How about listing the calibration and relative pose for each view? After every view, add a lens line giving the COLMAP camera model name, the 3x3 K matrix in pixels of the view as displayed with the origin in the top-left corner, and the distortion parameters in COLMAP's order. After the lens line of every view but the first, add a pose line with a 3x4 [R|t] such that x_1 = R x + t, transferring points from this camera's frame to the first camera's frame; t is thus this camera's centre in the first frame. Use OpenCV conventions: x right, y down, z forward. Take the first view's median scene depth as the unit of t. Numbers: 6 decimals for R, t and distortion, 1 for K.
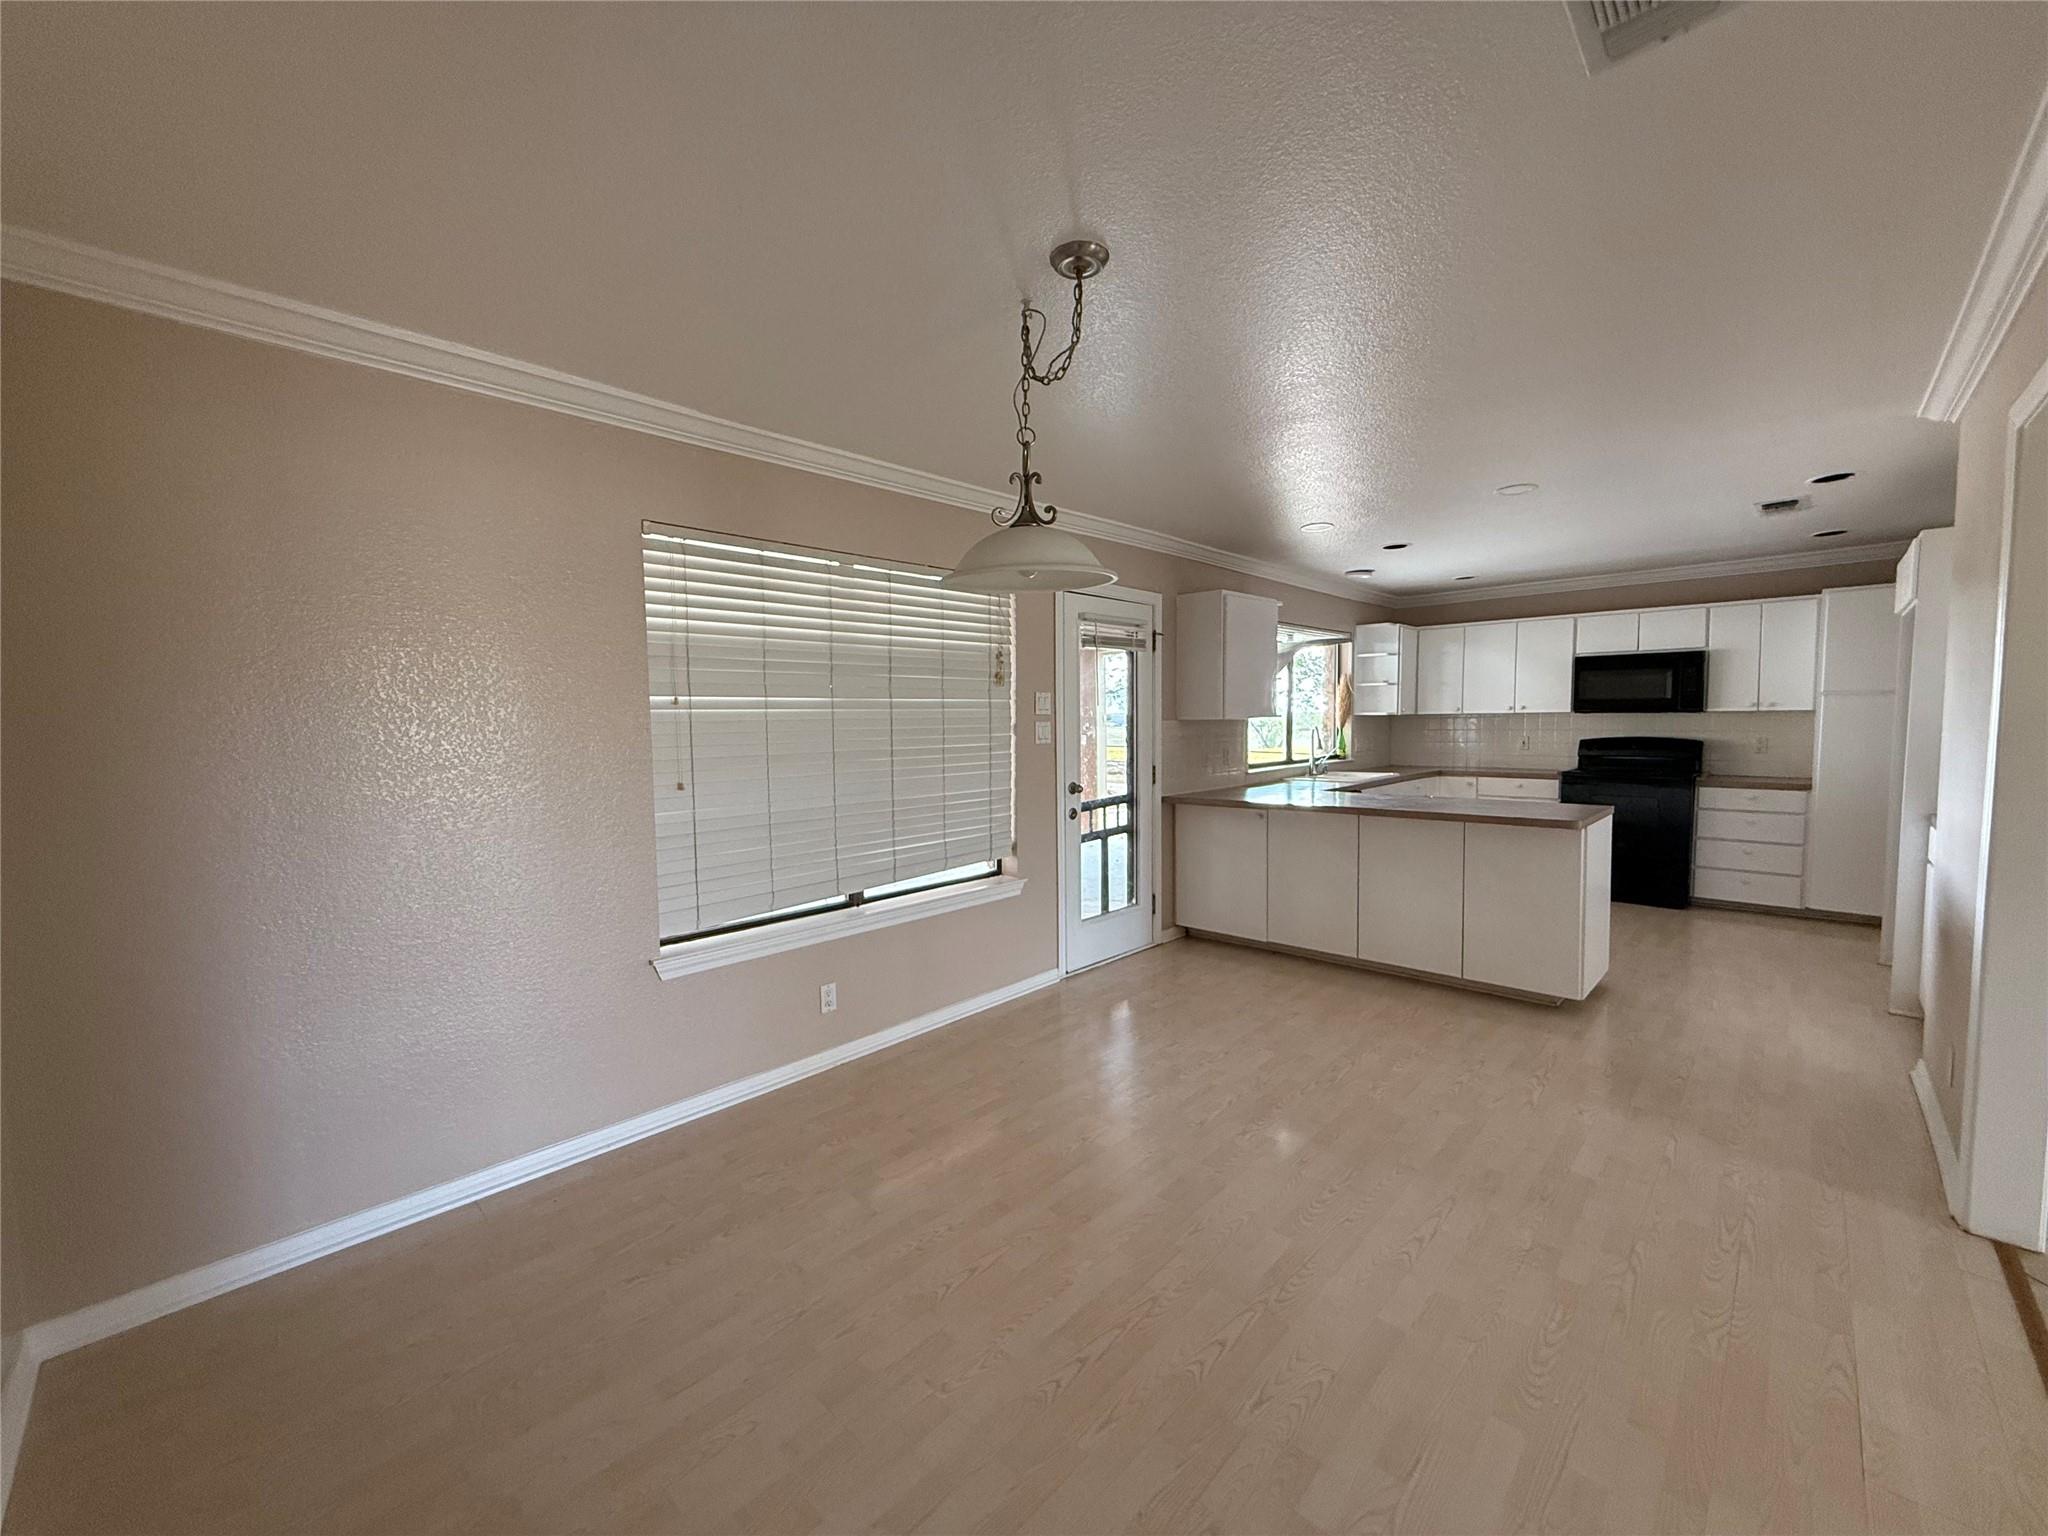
lens RADIAL K [[813.2, 0, 1018.0], [0, 813.2, 768.1], [0, 0, 1]] dist [0.002202, 0.000026]
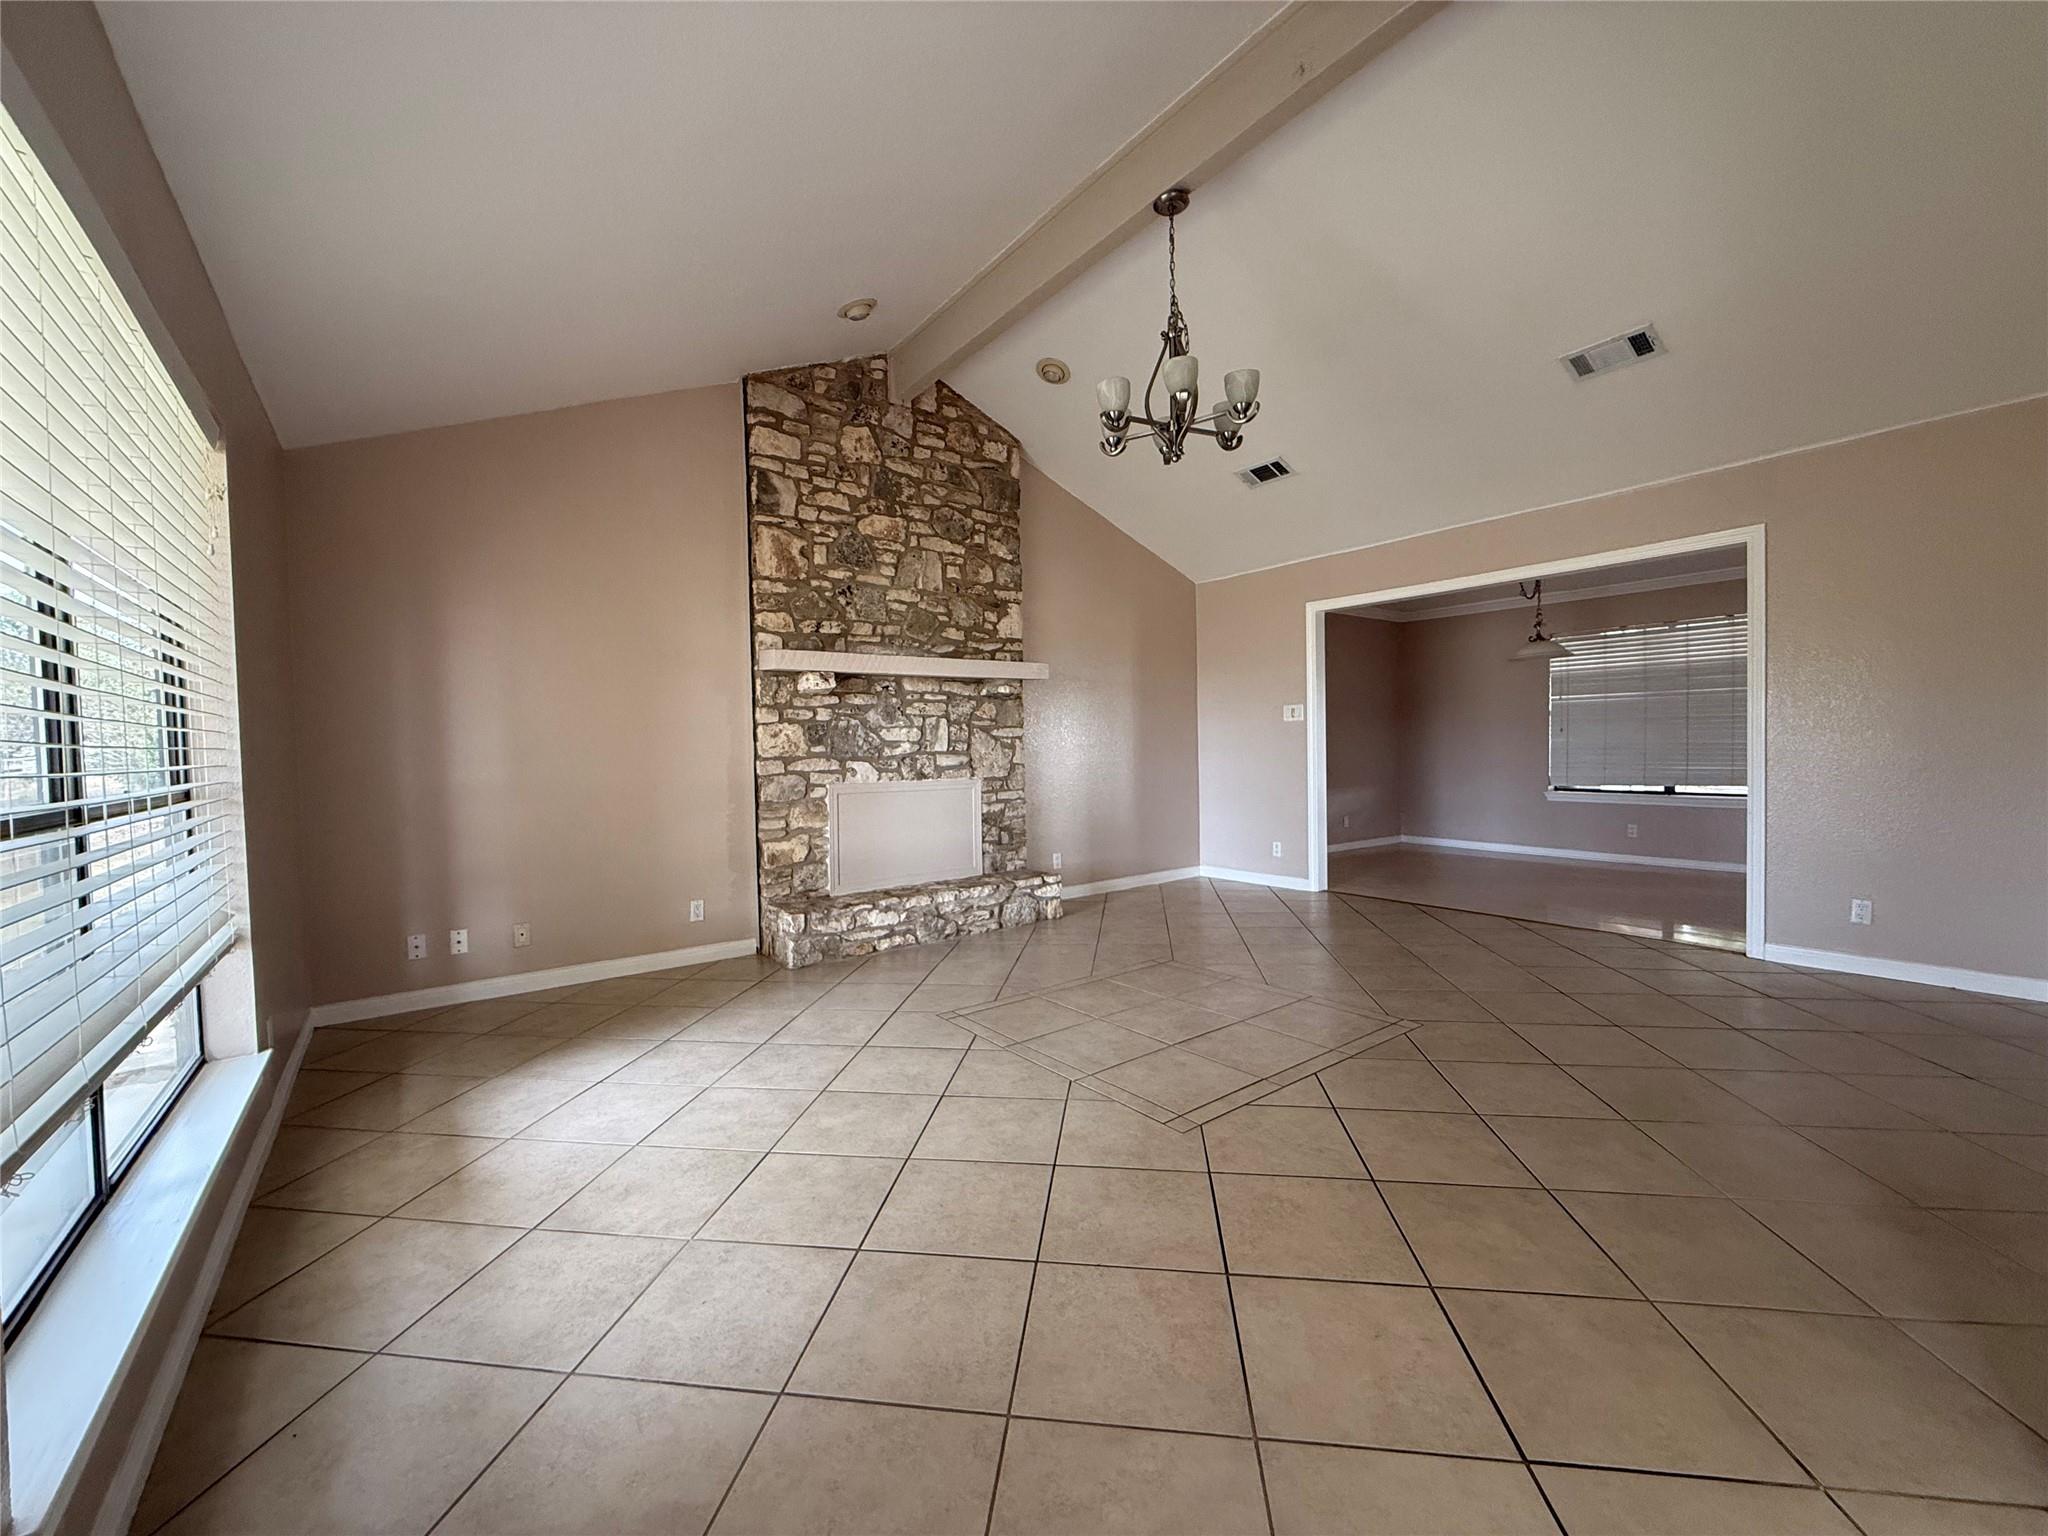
lens RADIAL K [[813.2, 0, 1018.0], [0, 813.2, 768.1], [0, 0, 1]] dist [0.002202, 0.000026]
pose [[-0.158103, 0.044657, -0.986412, 1.349634], [-0.042790, 0.997728, 0.052028, 0.045428], [0.986495, 0.050434, -0.155833, -0.181126]]
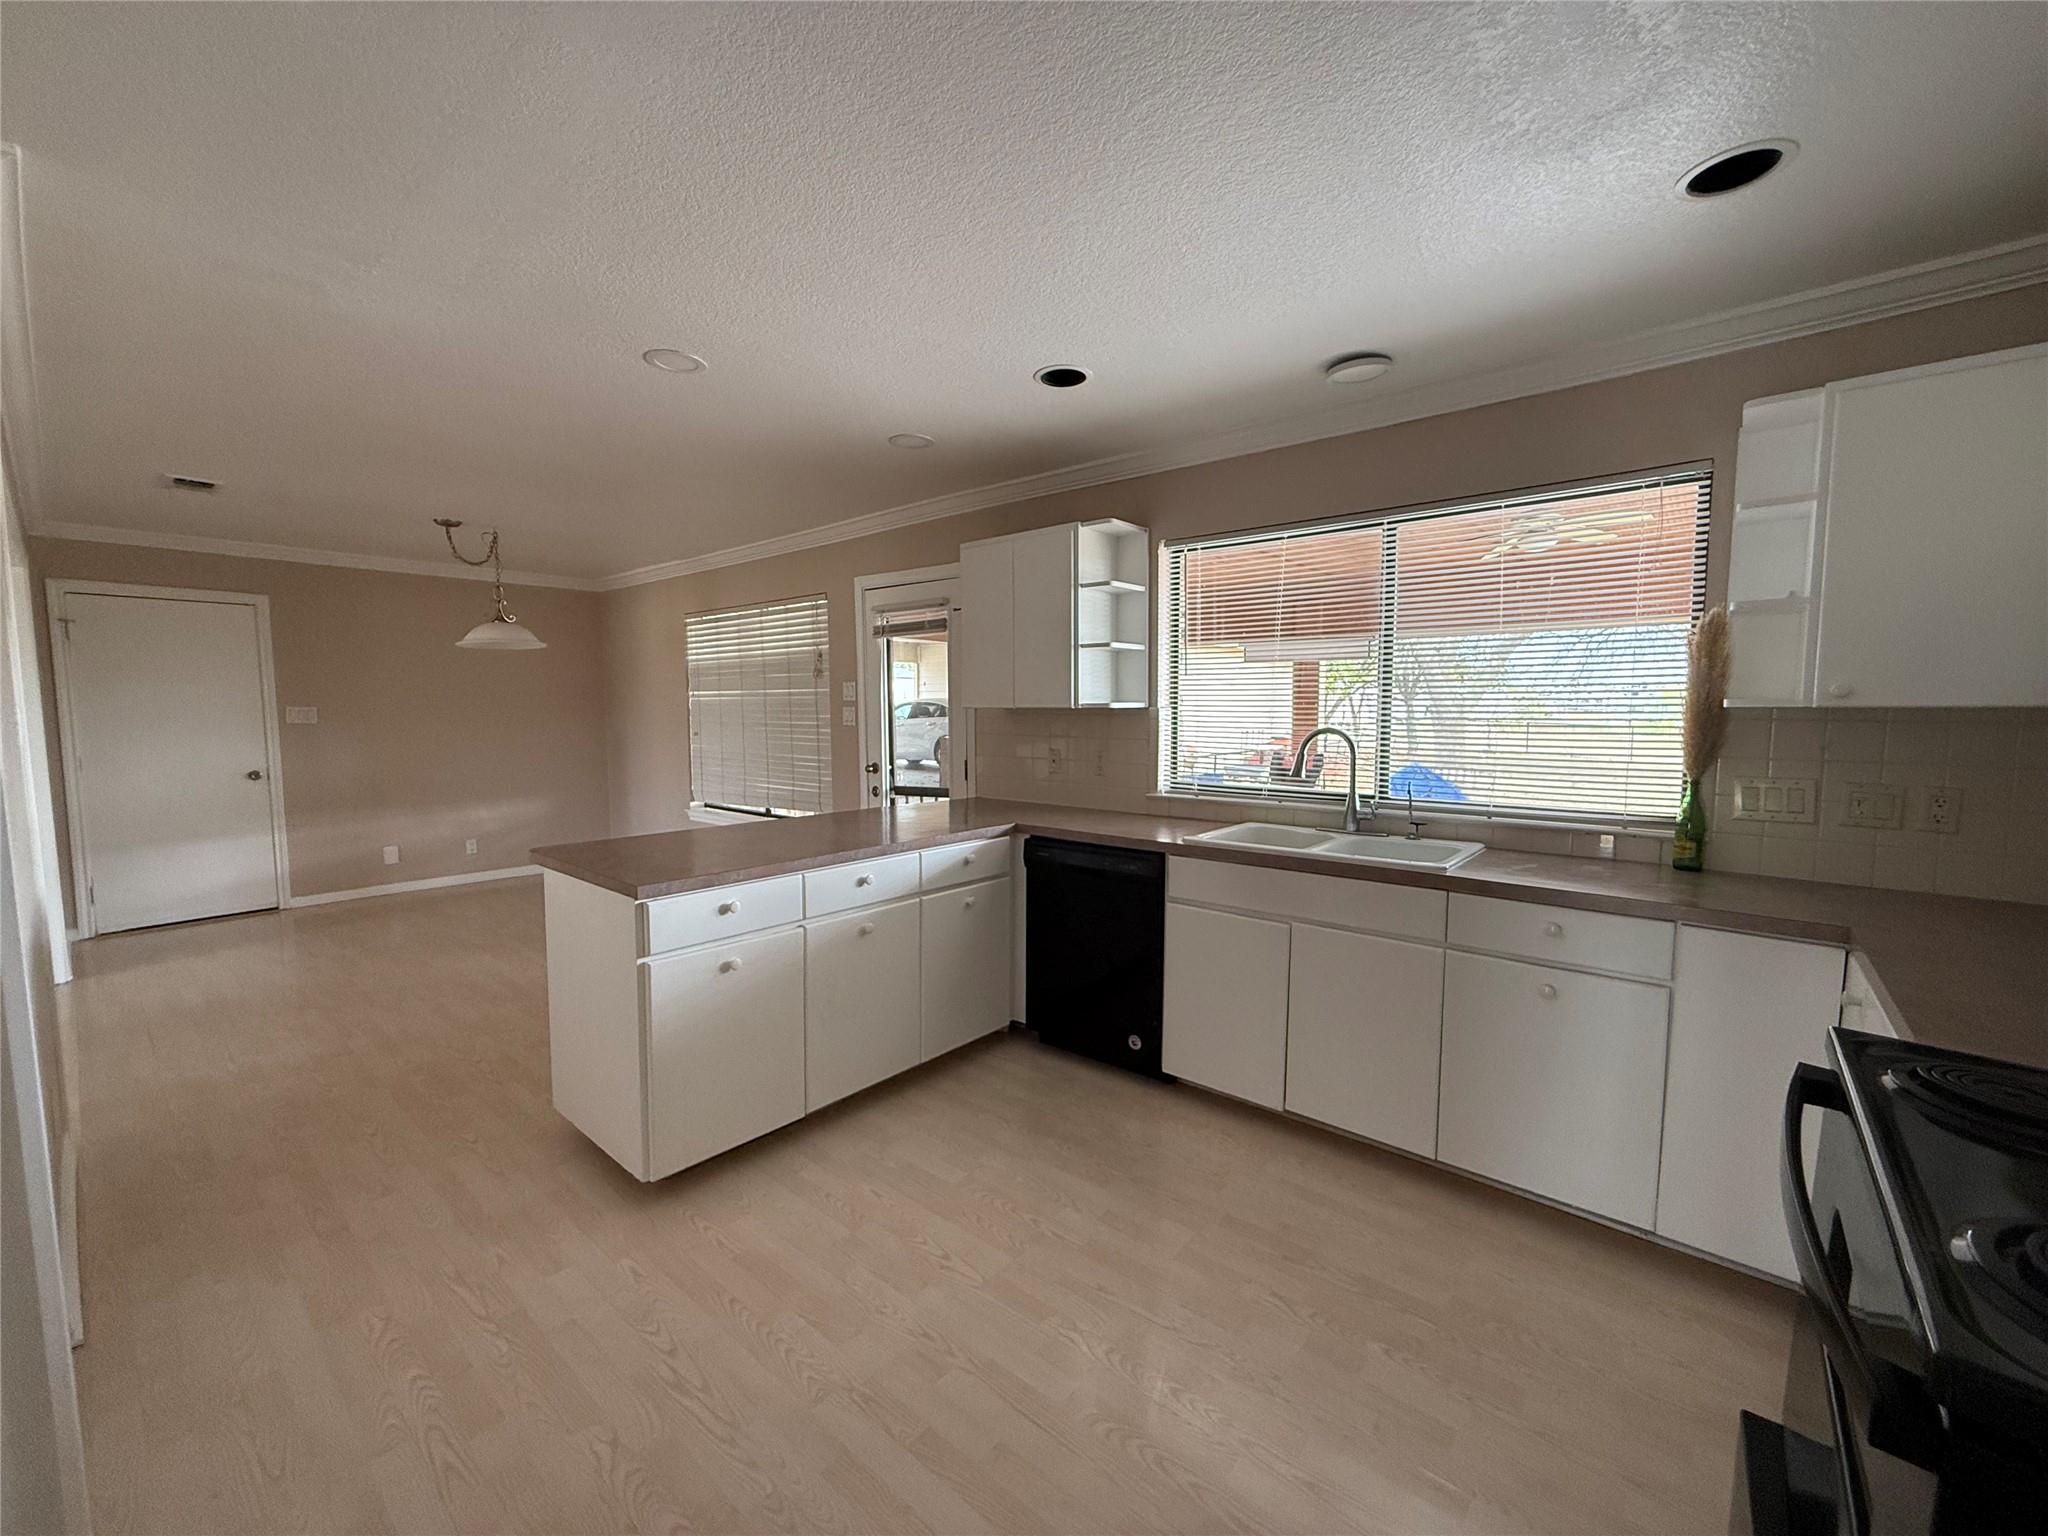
lens RADIAL K [[813.2, 0, 1018.0], [0, 813.2, 768.1], [0, 0, 1]] dist [0.002202, 0.000026]
pose [[0.060321, 0.091885, -0.993941, 0.965118], [-0.060133, 0.994280, 0.088267, -0.069114], [0.996366, 0.054445, 0.065501, 0.922973]]
